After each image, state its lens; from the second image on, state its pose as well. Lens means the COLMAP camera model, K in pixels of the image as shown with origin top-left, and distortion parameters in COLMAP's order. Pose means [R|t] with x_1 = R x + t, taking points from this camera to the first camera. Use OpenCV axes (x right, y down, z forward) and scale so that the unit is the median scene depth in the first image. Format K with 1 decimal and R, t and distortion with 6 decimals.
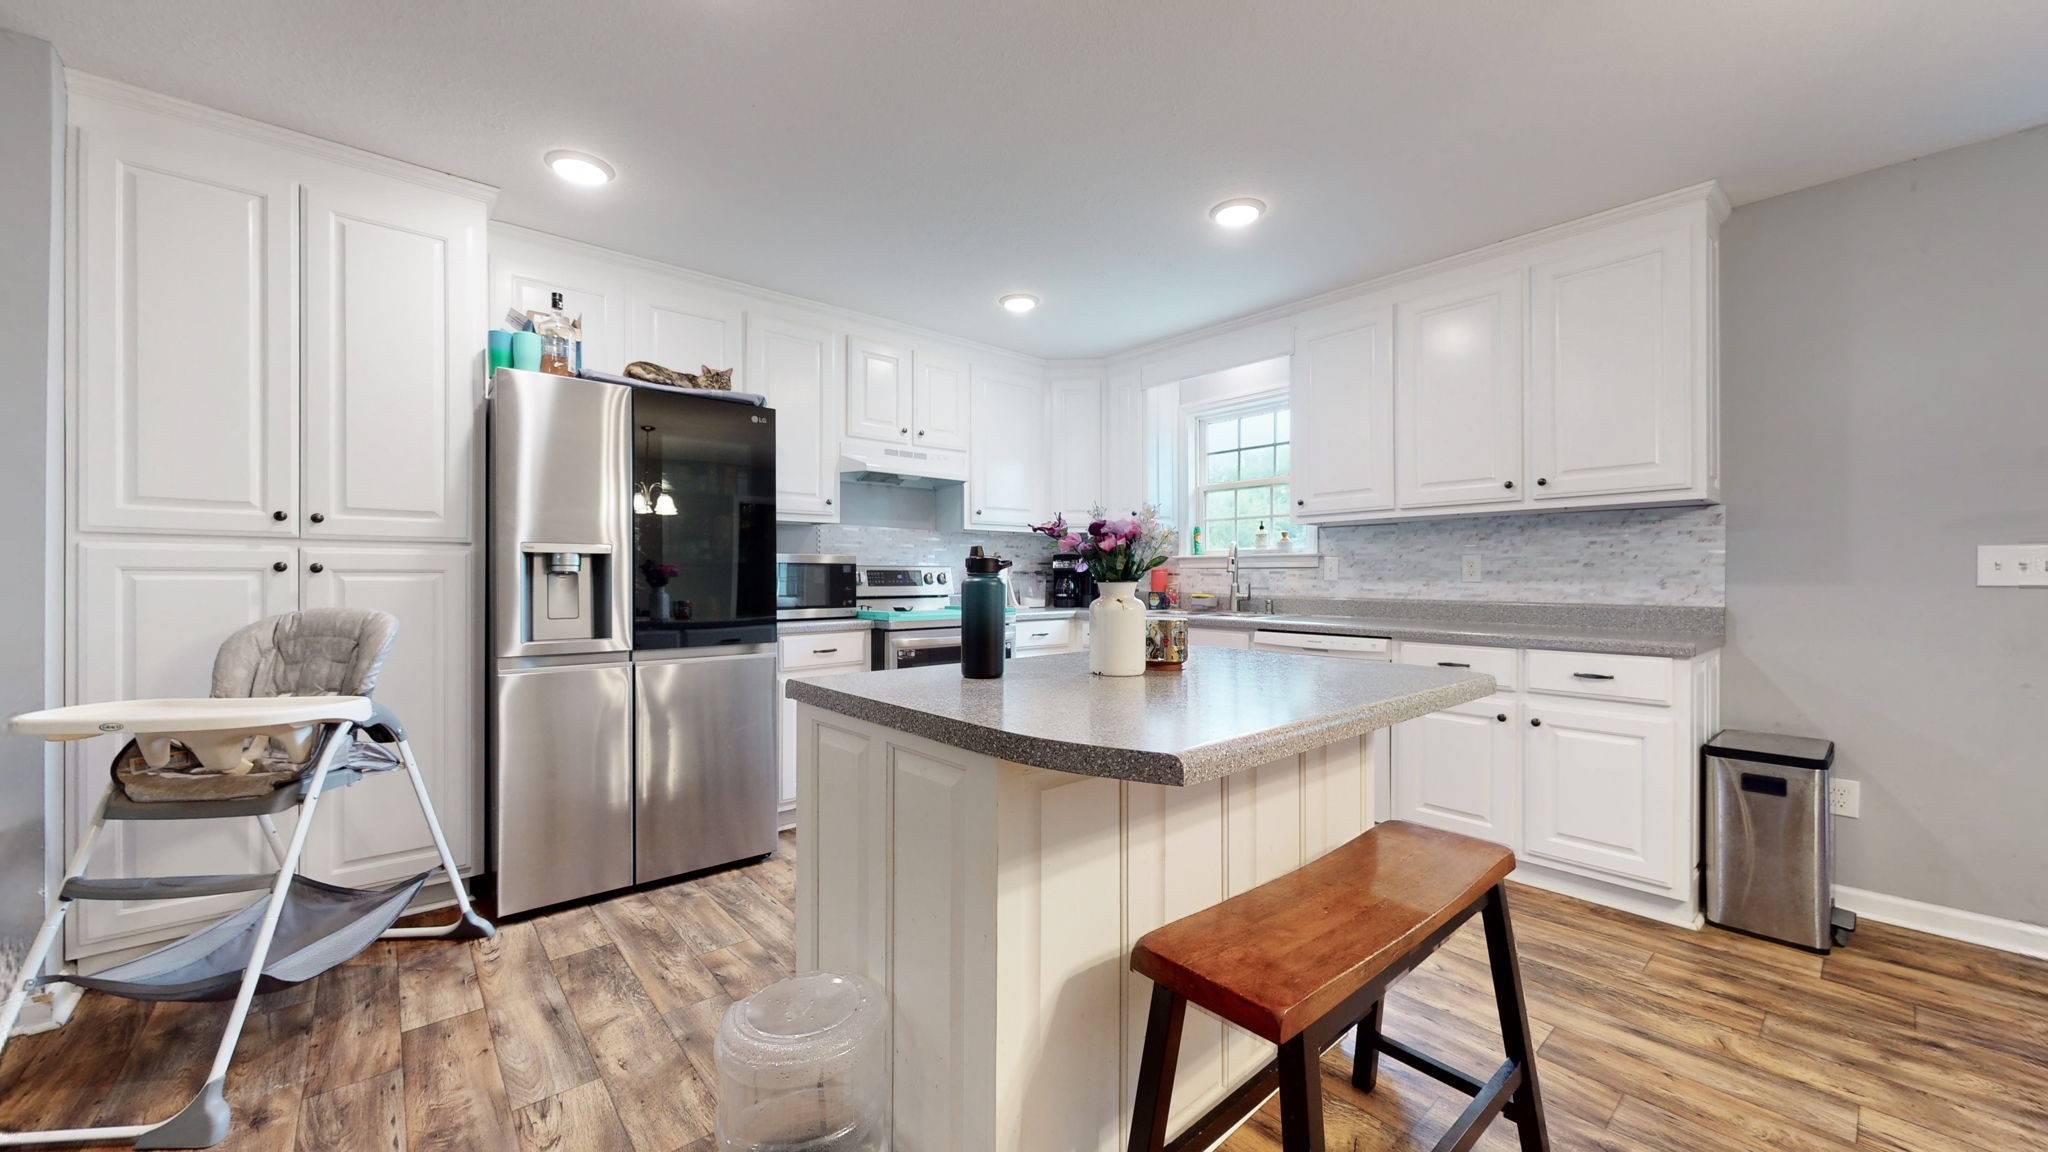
lens RADIAL K [[748.1, 0, 1022.2], [0, 748.1, 577.7], [0, 0, 1]] dist [0.012554, 0.000023]
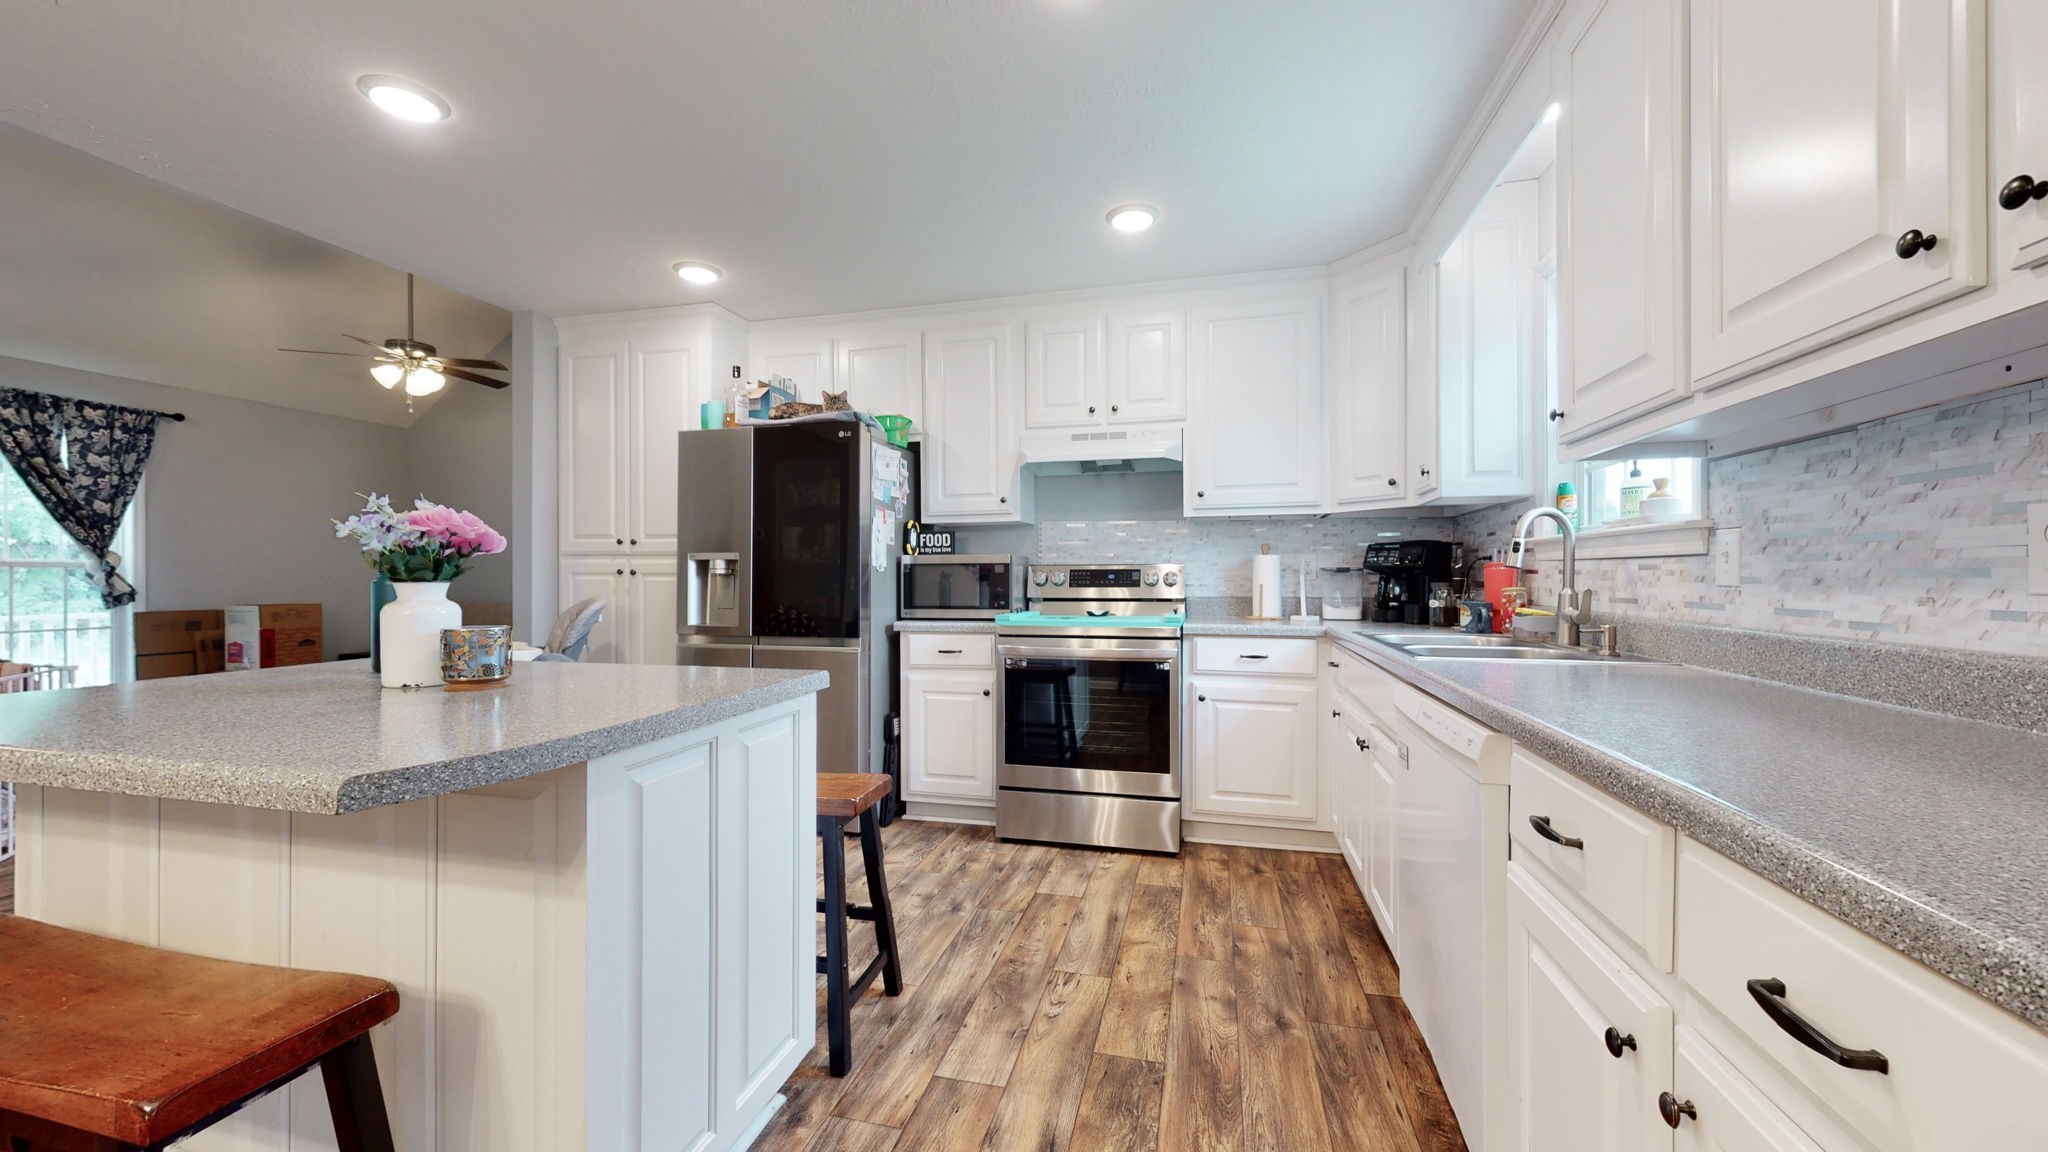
lens RADIAL K [[749.0, 0, 1024.9], [0, 749.0, 580.0], [0, 0, 1]] dist [0.001627, -0.000374]
pose [[0.578419, 0.003149, -0.815734, 0.575766], [0.000195, 0.999992, 0.003998, -0.001055], [0.815740, -0.002472, 0.578414, 0.483892]]
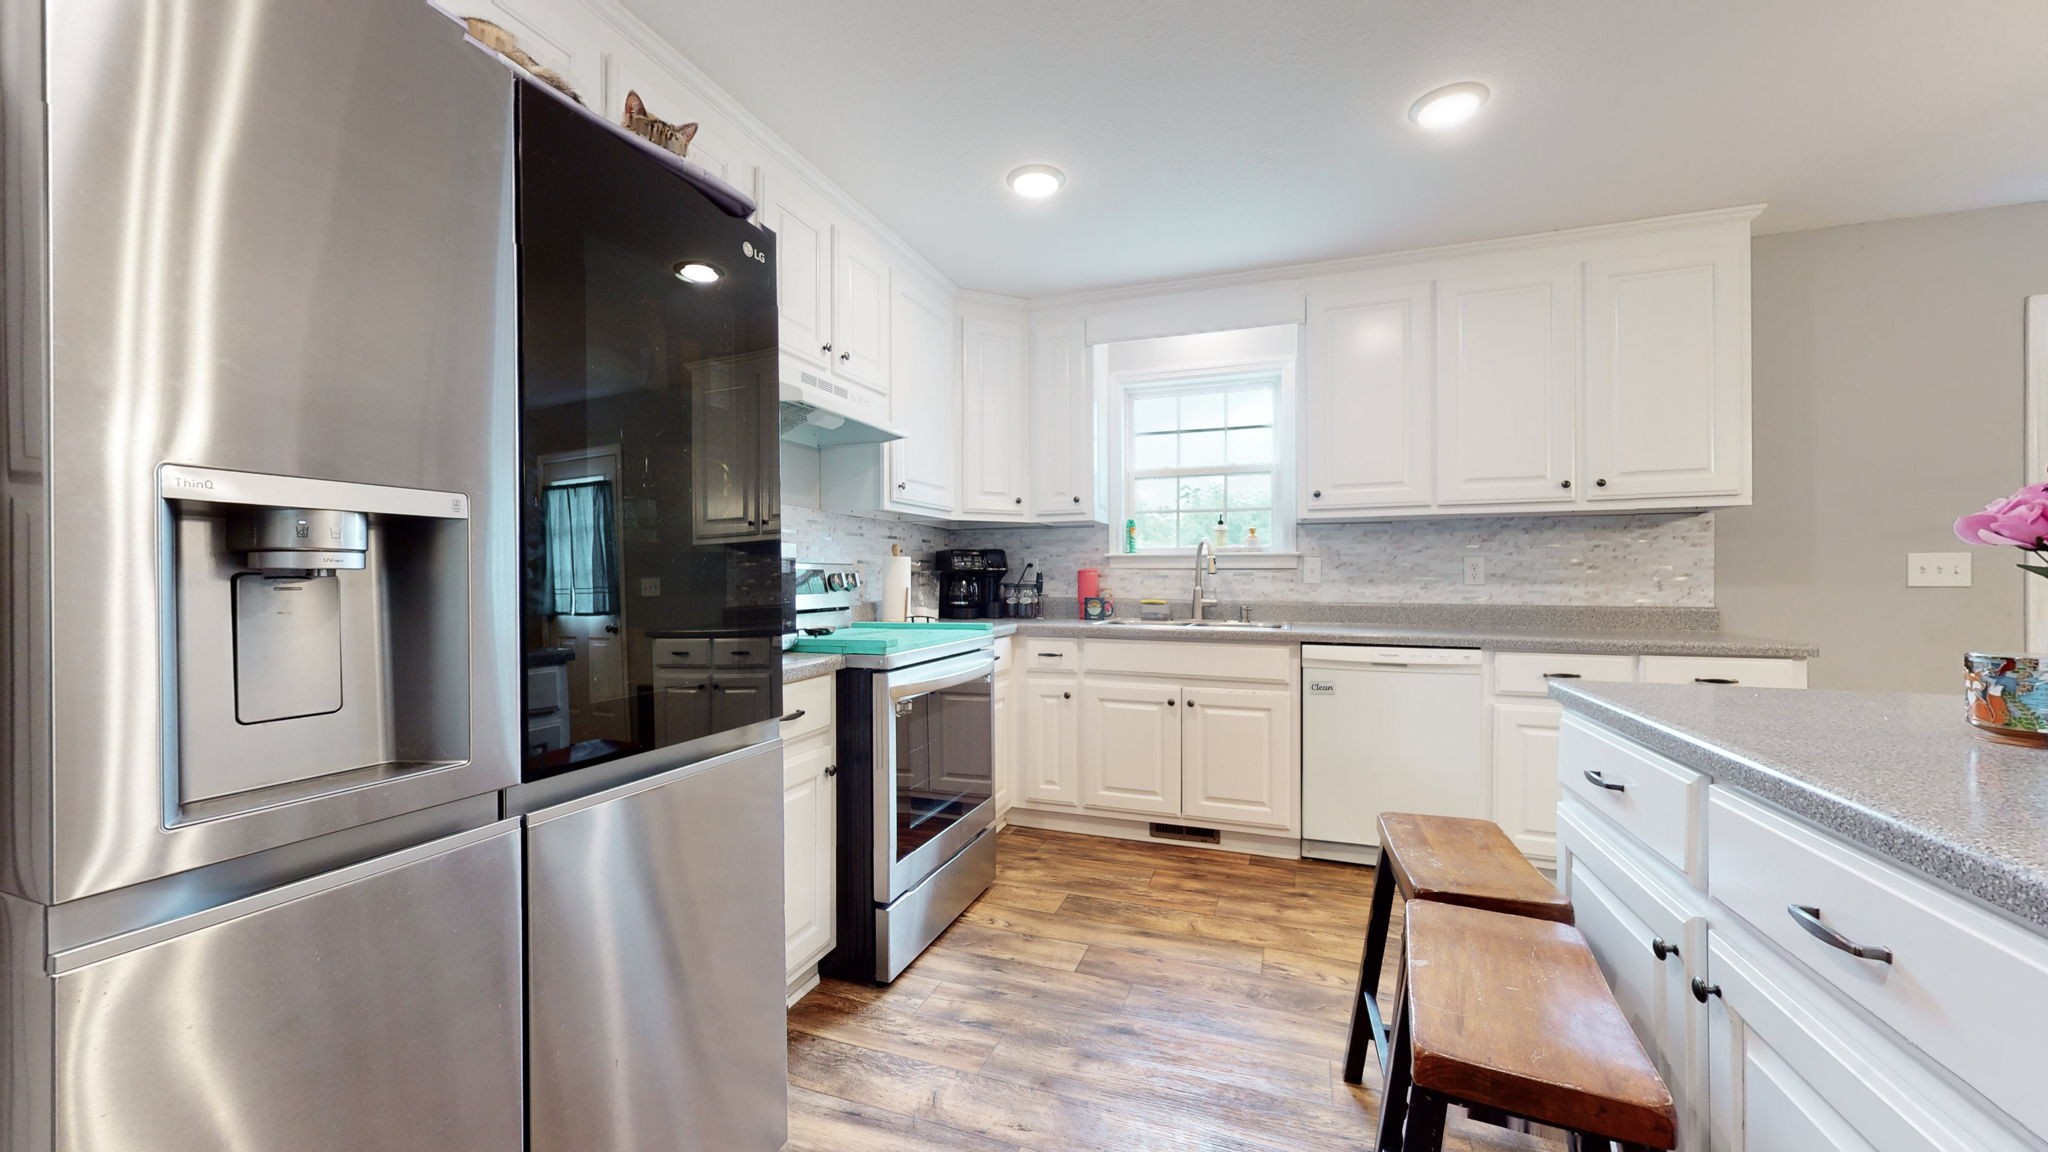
lens RADIAL K [[749.0, 0, 1020.4], [0, 749.0, 580.2], [0, 0, 1]] dist [0.001627, -0.000374]
pose [[0.875730, -0.002103, 0.482796, -0.360677], [0.001183, 0.999997, 0.002210, -0.002549], [-0.482799, -0.001364, 0.875730, 0.417682]]
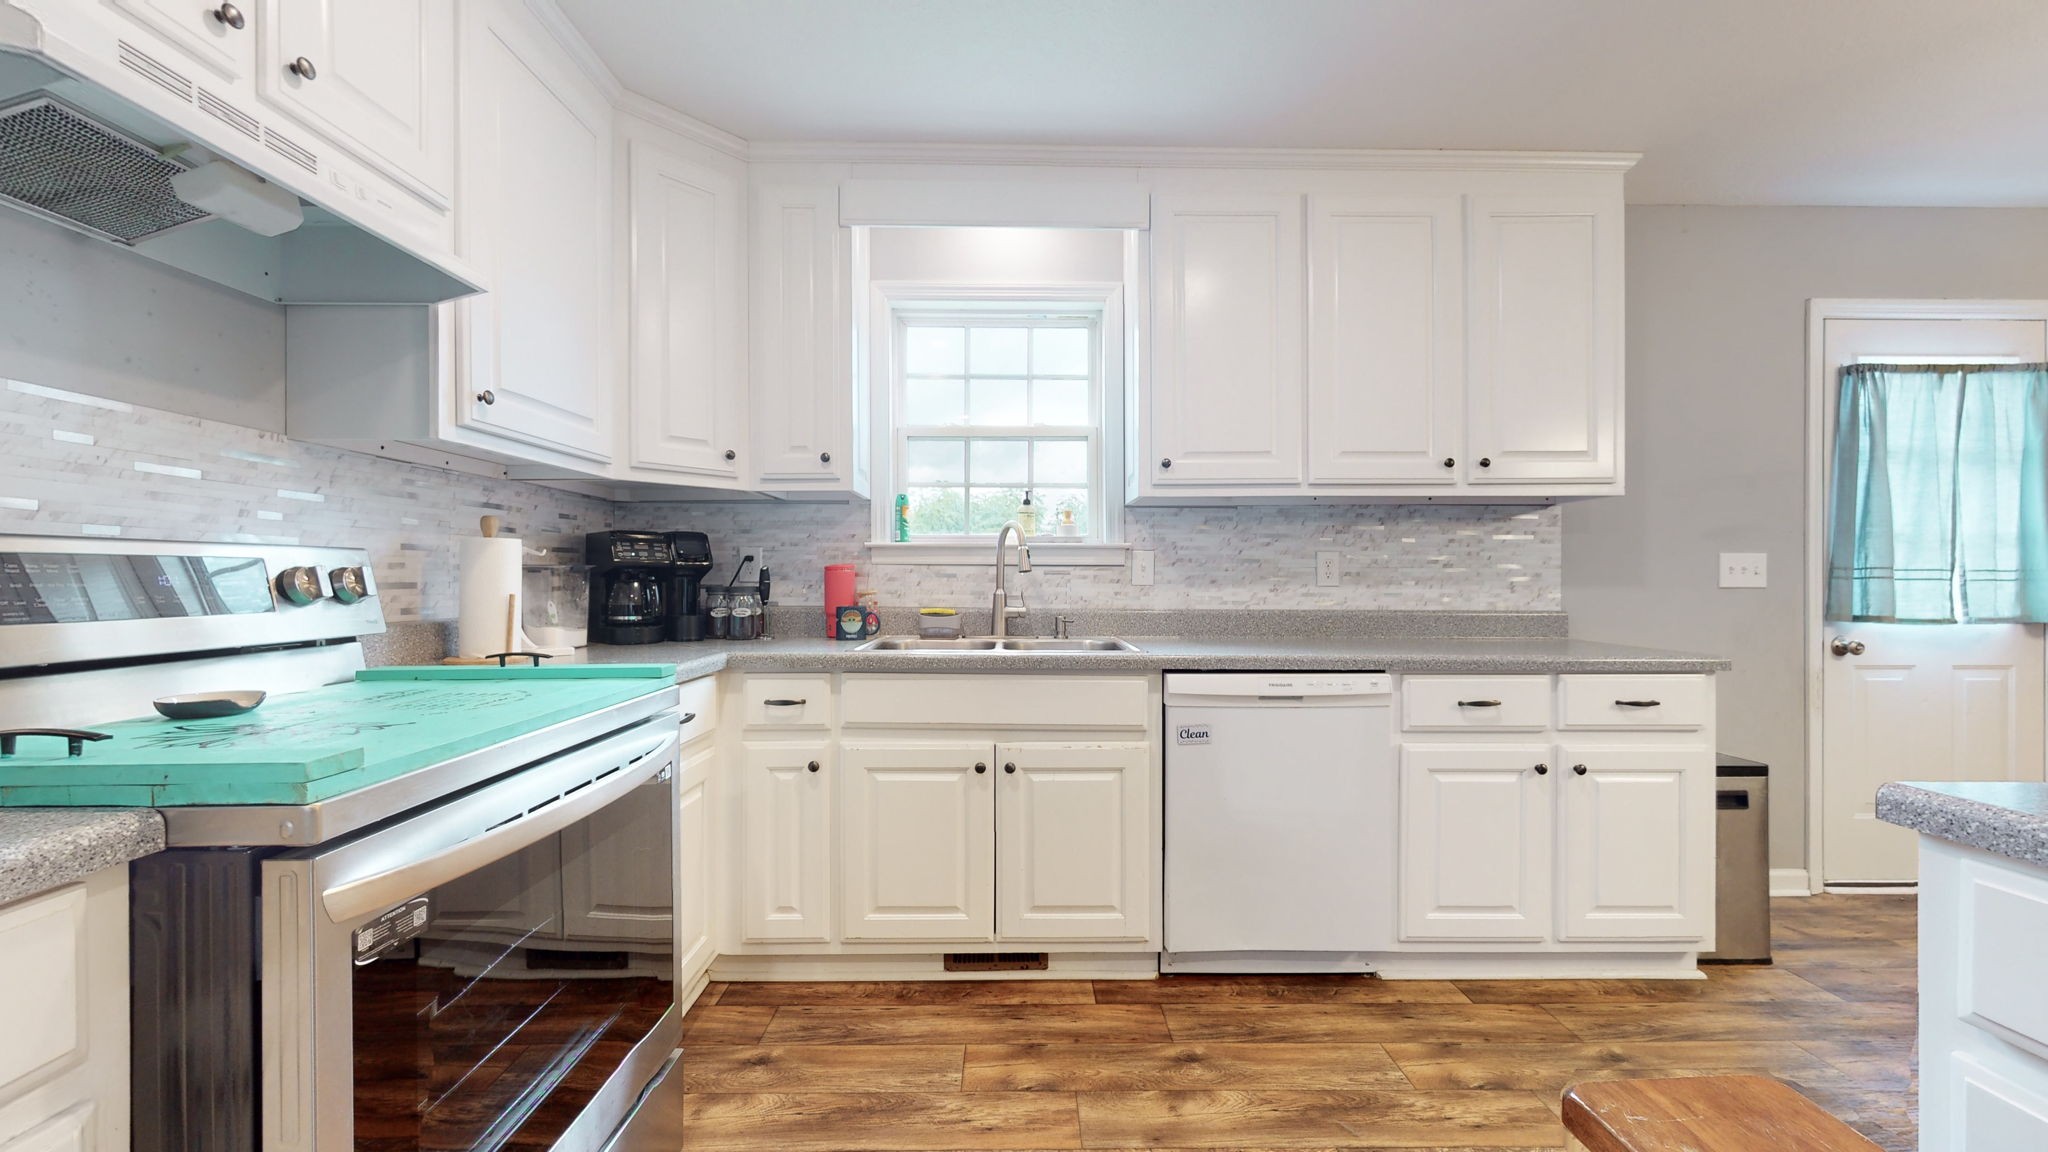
lens RADIAL K [[749.0, 0, 1021.8], [0, 749.0, 577.6], [0, 0, 1]] dist [0.001627, -0.000374]
pose [[0.644693, -0.000301, 0.764441, -0.201944], [0.000397, 1.000000, 0.000059, -0.003106], [-0.764441, 0.000265, 0.644693, 0.704236]]
